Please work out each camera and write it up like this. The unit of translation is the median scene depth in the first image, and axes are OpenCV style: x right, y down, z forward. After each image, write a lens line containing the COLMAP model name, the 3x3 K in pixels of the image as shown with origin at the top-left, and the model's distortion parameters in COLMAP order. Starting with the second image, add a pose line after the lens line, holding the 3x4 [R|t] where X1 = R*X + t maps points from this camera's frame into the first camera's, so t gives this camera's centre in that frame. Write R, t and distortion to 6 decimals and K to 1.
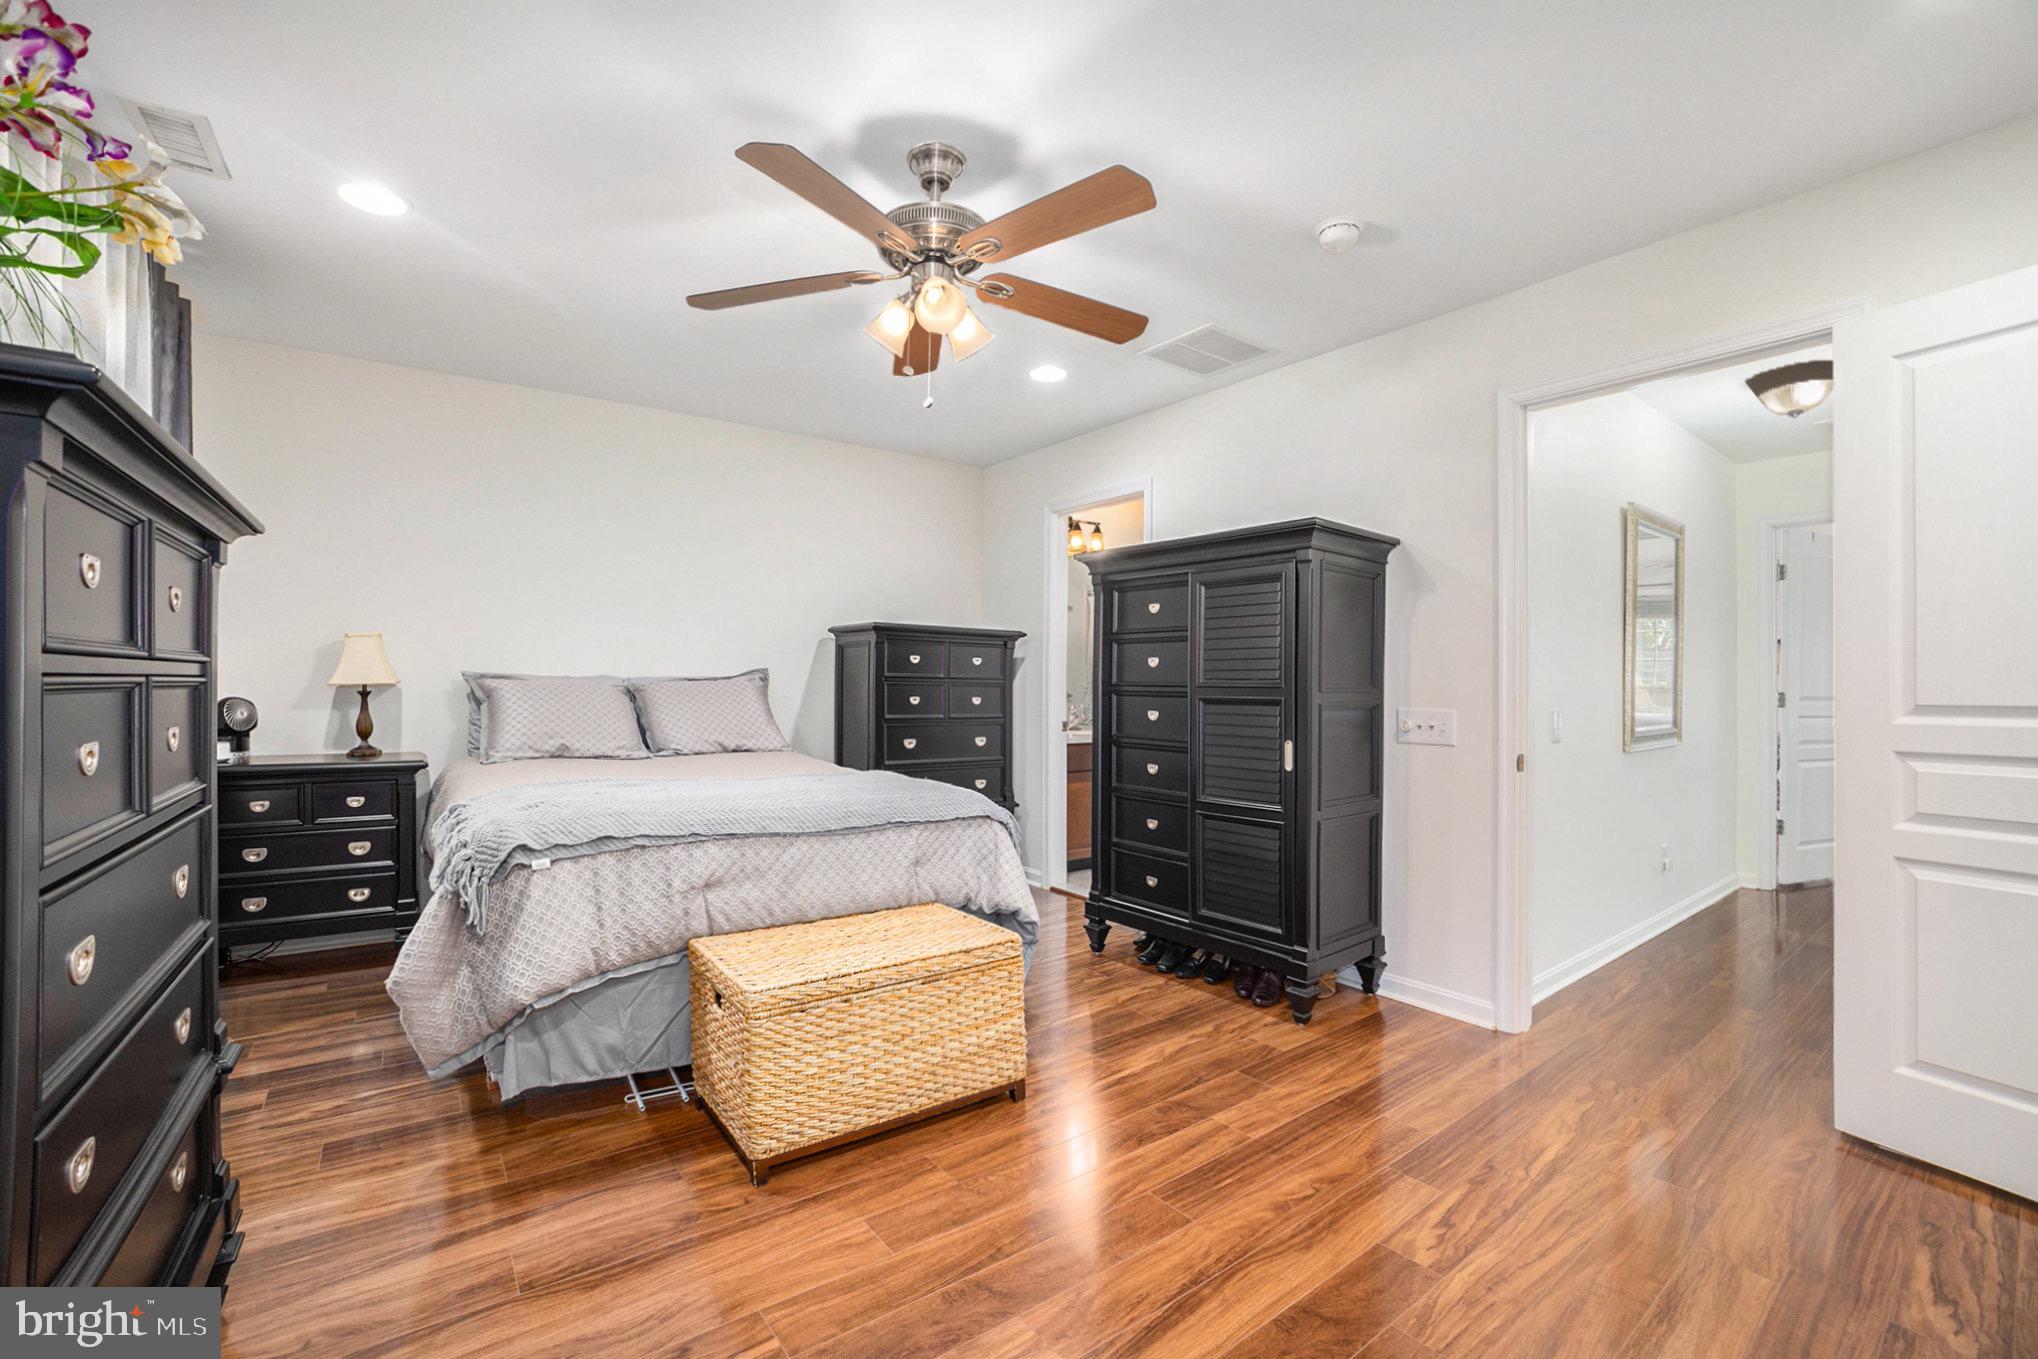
lens RADIAL K [[854.0, 0, 1053.6], [0, 854.0, 676.6], [0, 0, 1]] dist [-0.027036, 0.000585]
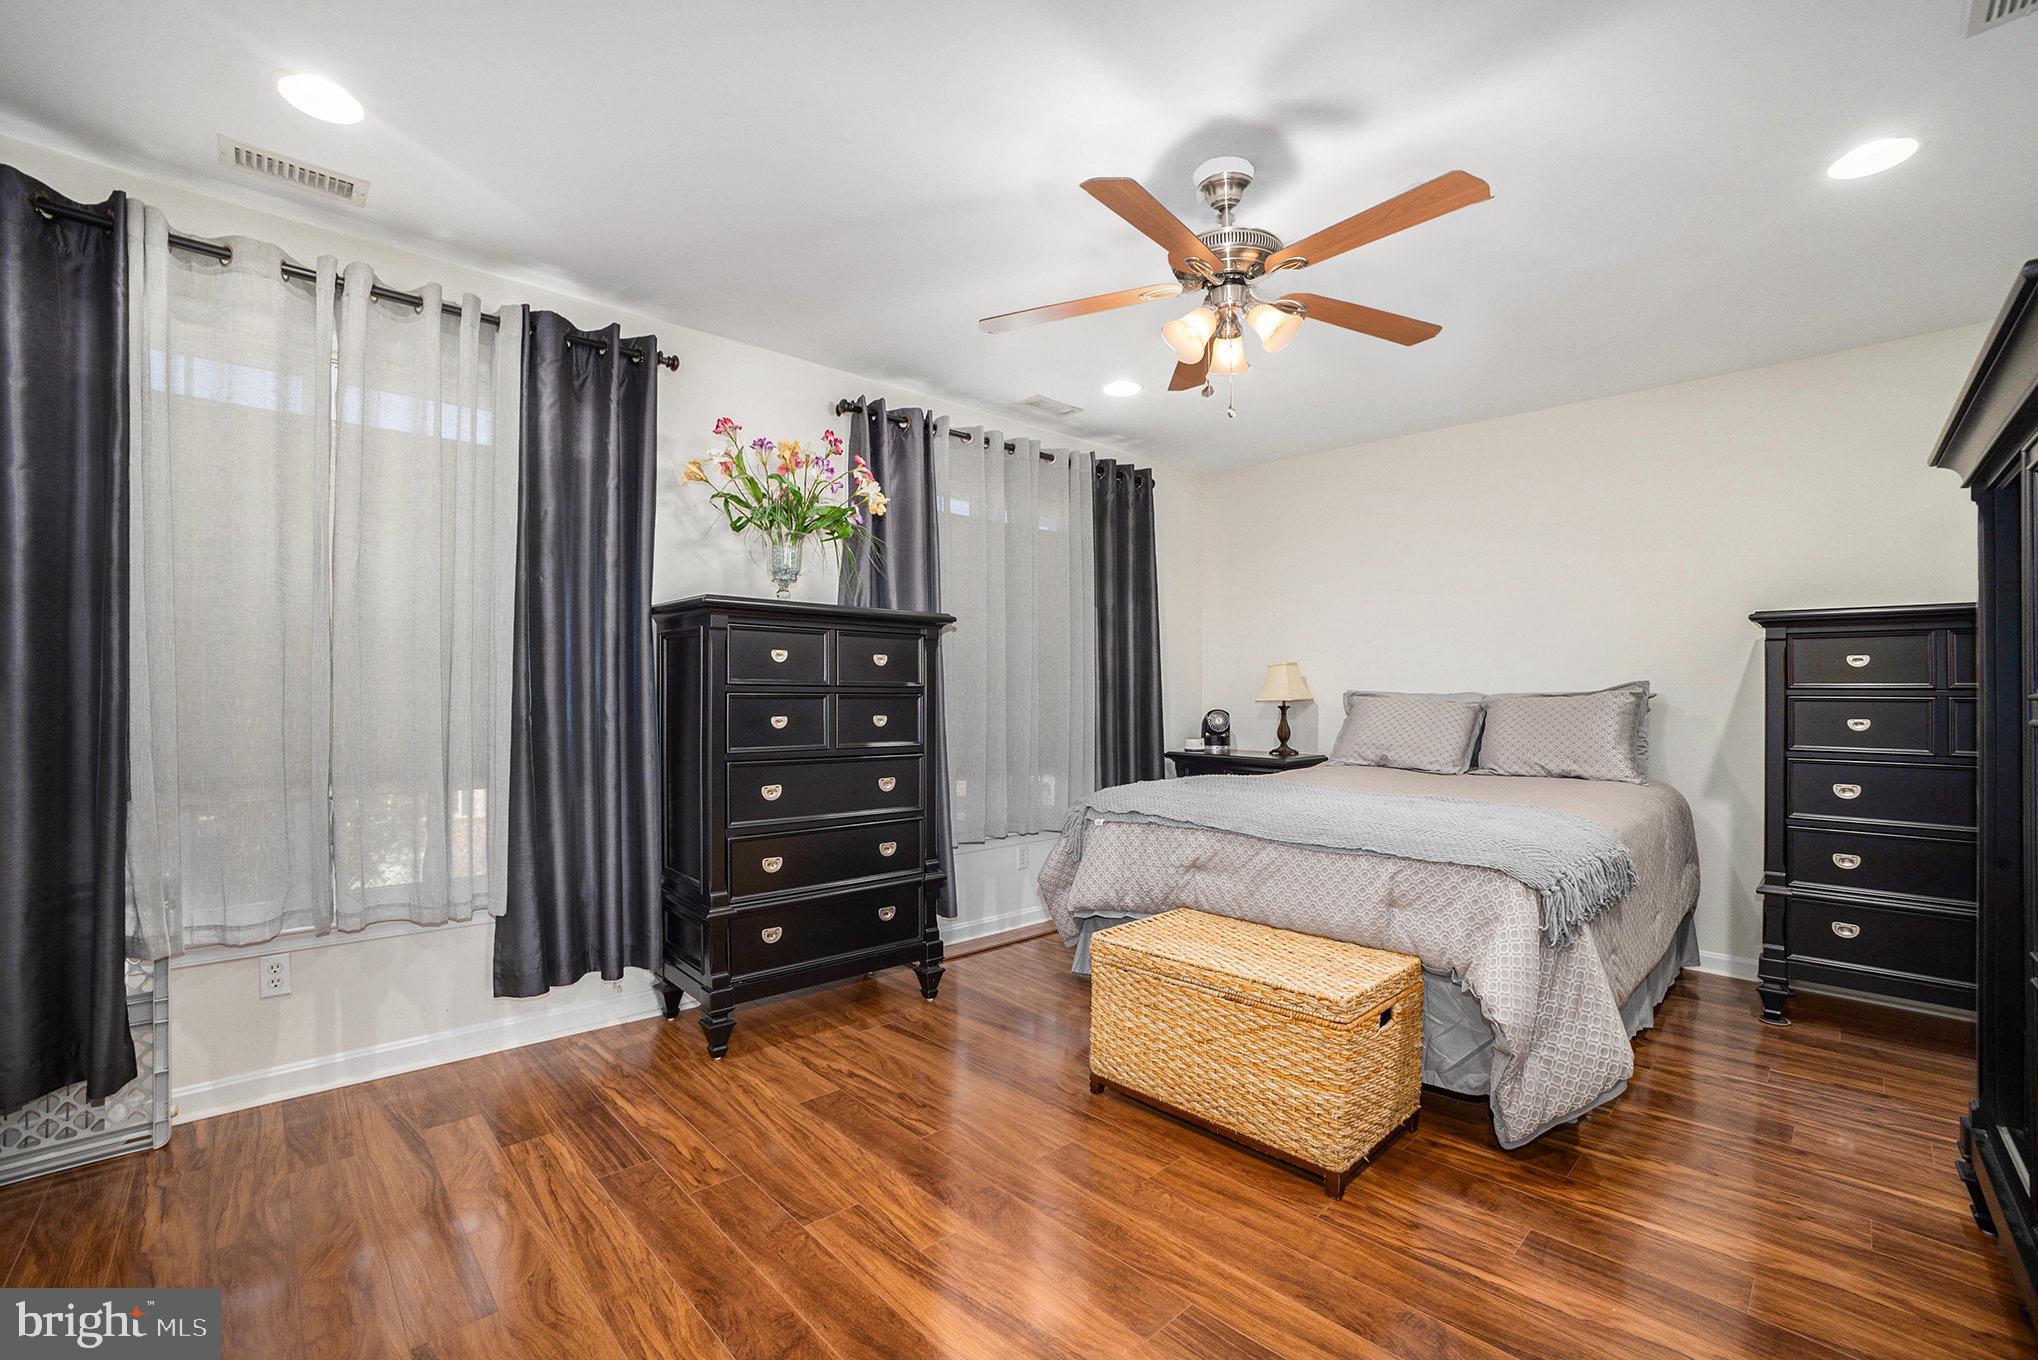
lens RADIAL K [[888.7, 0, 995.9], [0, 888.7, 681.2], [0, 0, 1]] dist [-0.088345, 0.031058]
pose [[0.094404, -0.030718, -0.995060, 0.731922], [0.007029, 0.999520, -0.030189, 0.022241], [0.995509, -0.004144, 0.094575, 0.568202]]
